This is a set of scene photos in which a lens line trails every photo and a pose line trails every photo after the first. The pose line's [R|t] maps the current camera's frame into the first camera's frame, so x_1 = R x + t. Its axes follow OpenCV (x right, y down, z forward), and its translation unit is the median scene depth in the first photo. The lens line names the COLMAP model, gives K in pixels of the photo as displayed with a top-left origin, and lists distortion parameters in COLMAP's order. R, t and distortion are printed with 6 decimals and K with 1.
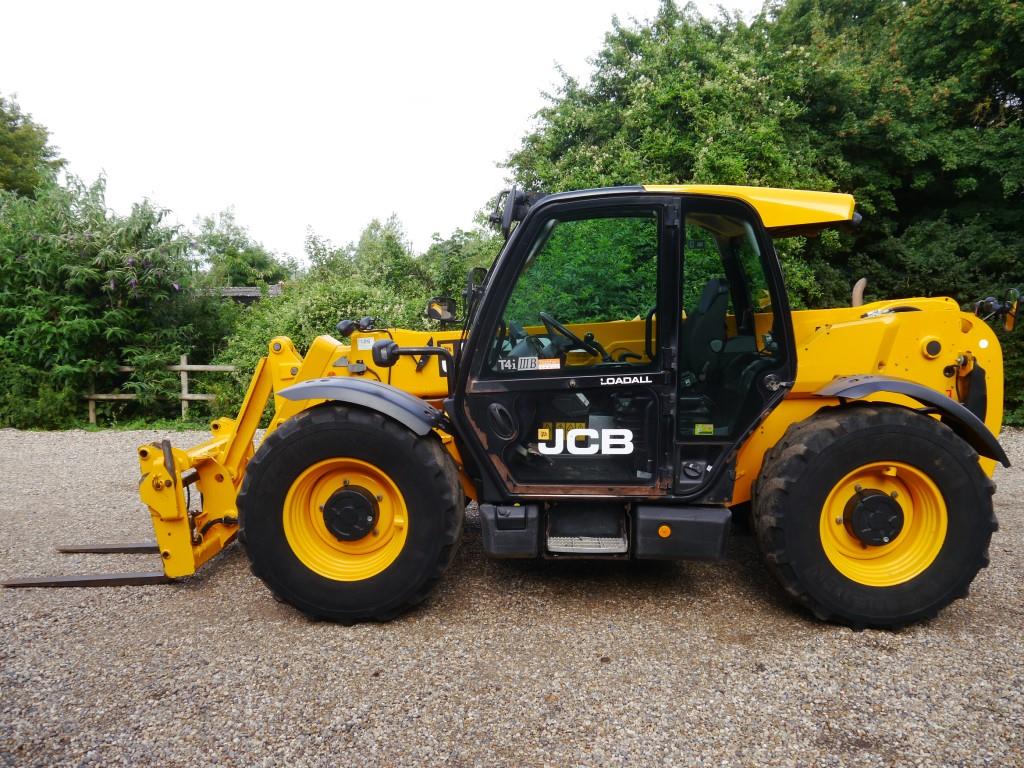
lens RADIAL K [[853.7, 0, 512.0], [0, 853.7, 384.0], [0, 0, 1]] dist [-0.040765, 0.009854]
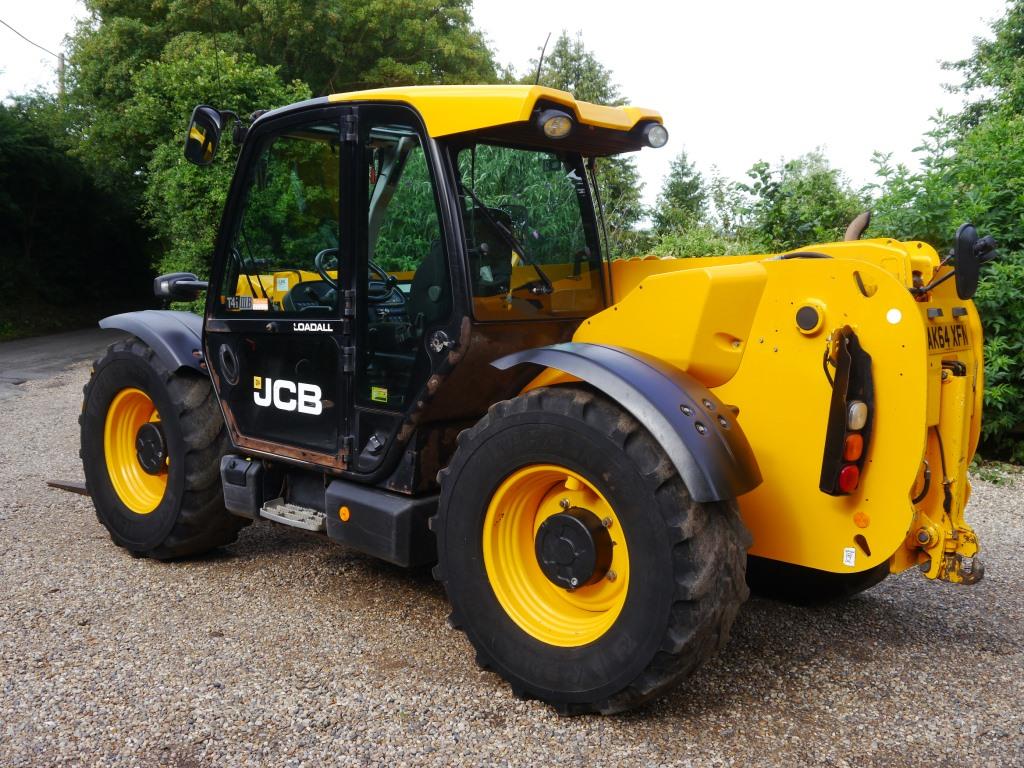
lens RADIAL K [[1085.5, 0, 512.0], [0, 1085.5, 384.0], [0, 0, 1]] dist [-0.014386, 0.385188]
pose [[0.779272, 0.092628, -0.619803, 0.784602], [-0.088332, 0.995377, 0.037699, -0.005101], [0.620430, 0.025371, 0.783852, 0.224851]]
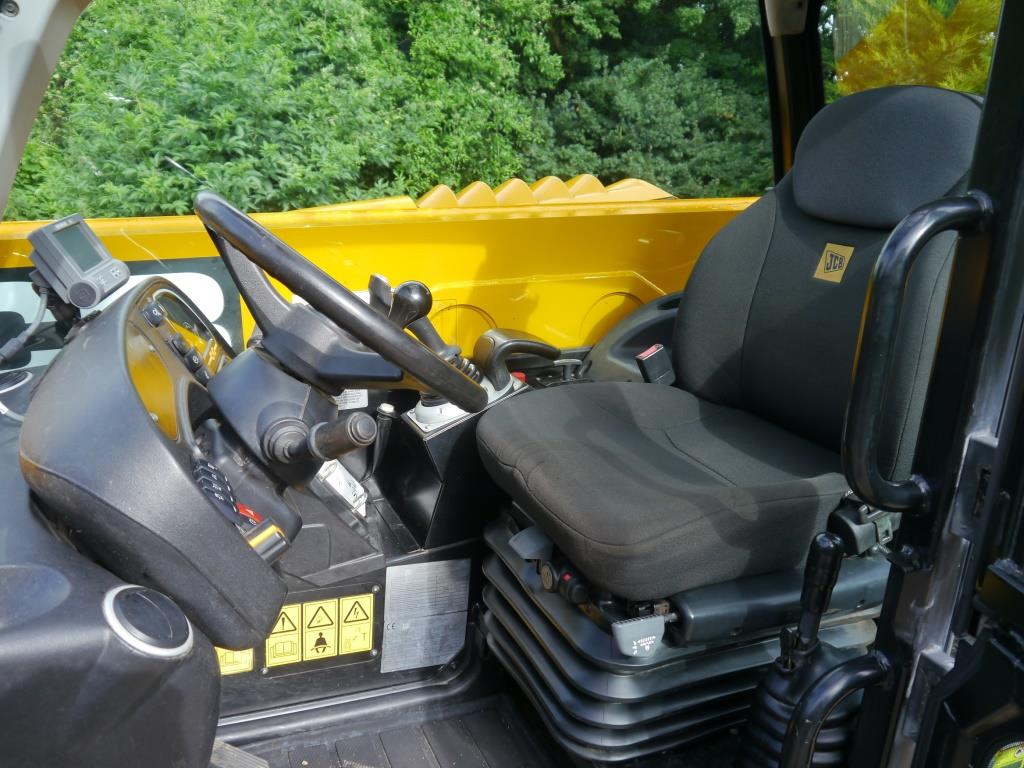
lens RADIAL K [[853.7, 0, 512.0], [0, 853.7, 384.0], [0, 0, 1]] dist [-0.040765, 0.009854]
pose [[0.900937, -0.058818, 0.429946, 0.009474], [-0.022374, 0.983158, 0.181384, -0.072025], [-0.433373, -0.173035, 0.884447, 0.704315]]
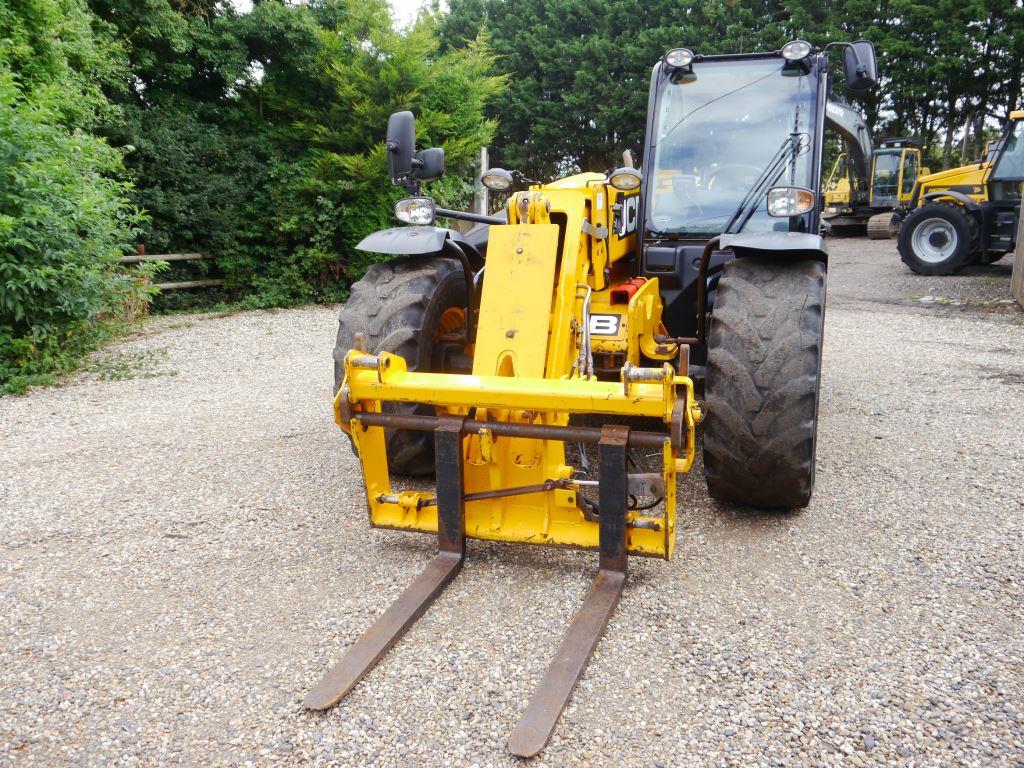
lens RADIAL K [[895.6, 0, 512.0], [0, 895.6, 384.0], [0, 0, 1]] dist [-0.002793, 0.005317]
pose [[0.289000, -0.185907, 0.939105, -0.993328], [0.101072, 0.981406, 0.163177, -0.025566], [-0.951979, 0.047760, 0.302416, 0.848407]]
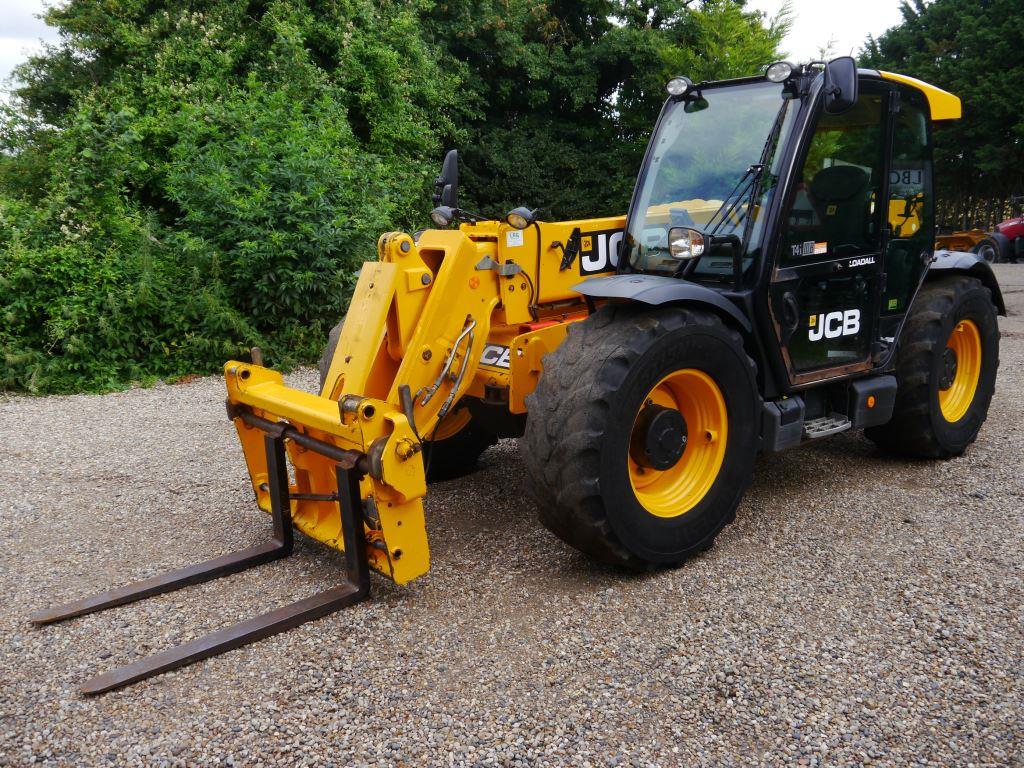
lens RADIAL K [[891.6, 0, 512.0], [0, 891.6, 384.0], [0, 0, 1]] dist [-0.019059, -0.008421]
pose [[0.740348, -0.128999, 0.659730, -0.745469], [0.069345, 0.990835, 0.115922, -0.009648], [-0.668638, -0.040073, 0.742508, 0.386413]]
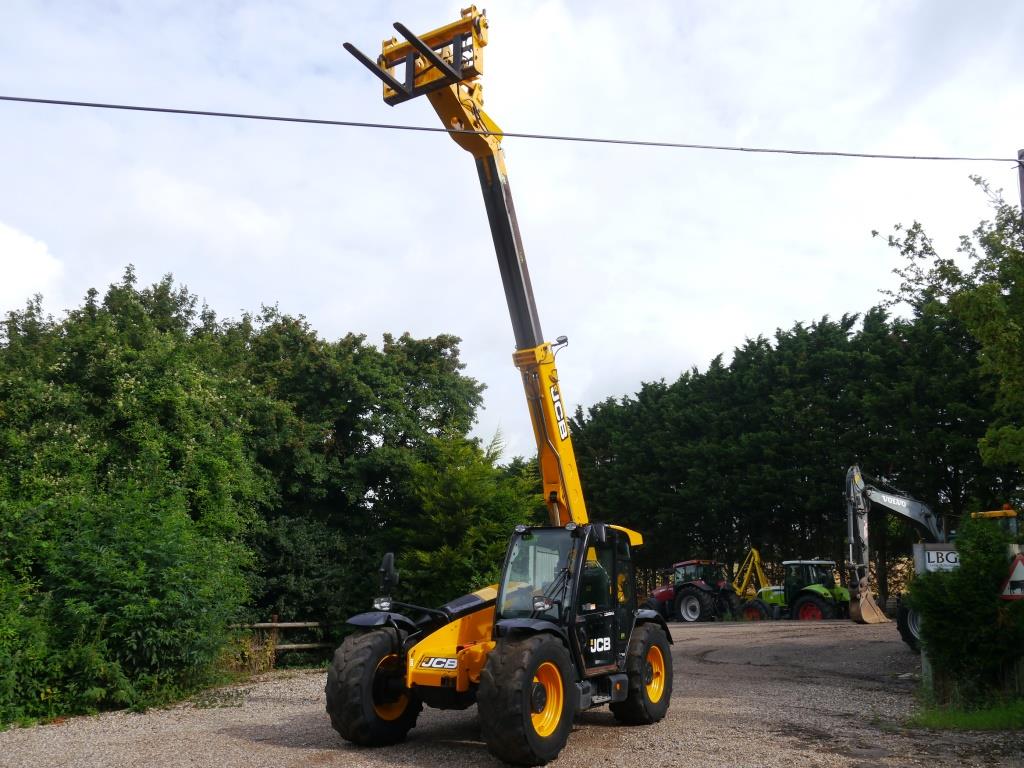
lens RADIAL K [[853.7, 0, 512.0], [0, 853.7, 384.0], [0, 0, 1]] dist [-0.040765, 0.009854]
pose [[0.480687, 0.200028, 0.853773, -1.412037], [0.079488, 0.959687, -0.269595, -0.003849], [-0.873282, 0.197456, 0.445410, 0.115748]]
